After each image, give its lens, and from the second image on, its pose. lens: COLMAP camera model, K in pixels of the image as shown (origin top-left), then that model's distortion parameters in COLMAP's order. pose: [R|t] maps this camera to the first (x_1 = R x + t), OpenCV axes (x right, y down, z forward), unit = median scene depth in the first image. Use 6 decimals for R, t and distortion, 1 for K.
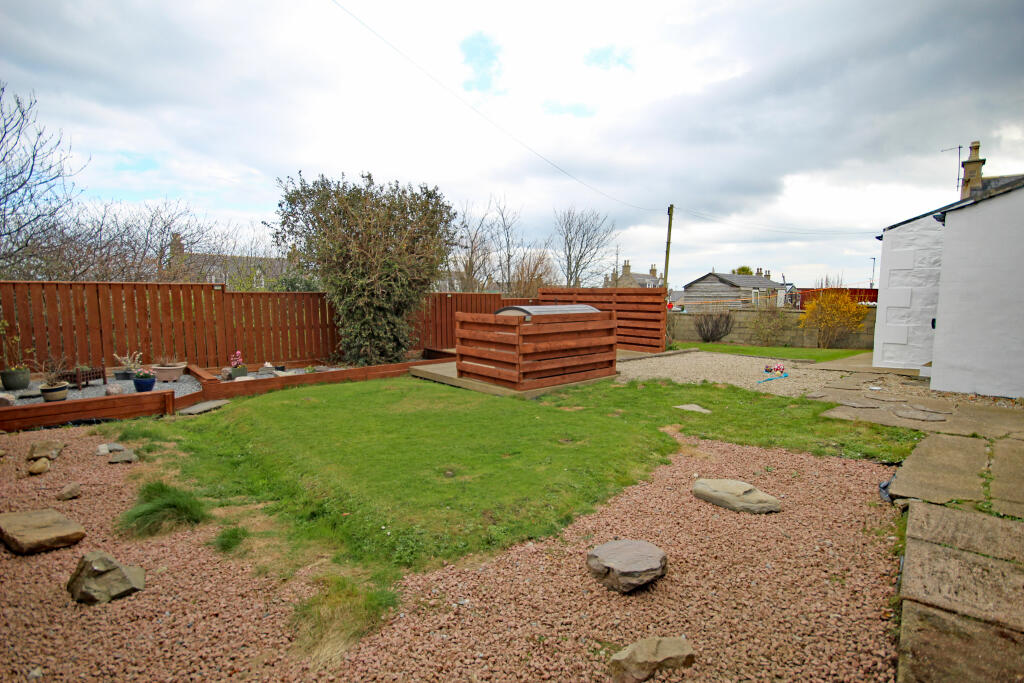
lens RADIAL K [[472.6, 0, 519.5], [0, 472.6, 344.2], [0, 0, 1]] dist [-0.000887, -0.000064]
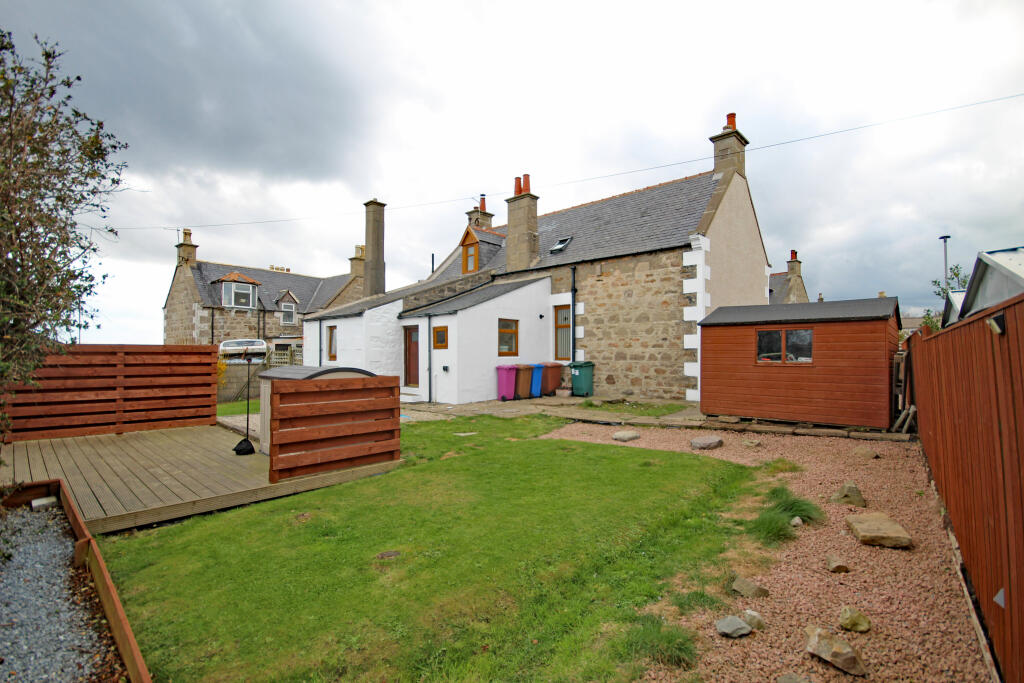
lens RADIAL K [[472.6, 0, 519.5], [0, 472.6, 344.2], [0, 0, 1]] dist [-0.000887, -0.000064]
pose [[-0.101115, 0.017852, 0.994715, -0.573231], [0.106171, 0.994323, -0.007053, -0.055367], [-0.989193, 0.104897, -0.102436, 0.523468]]
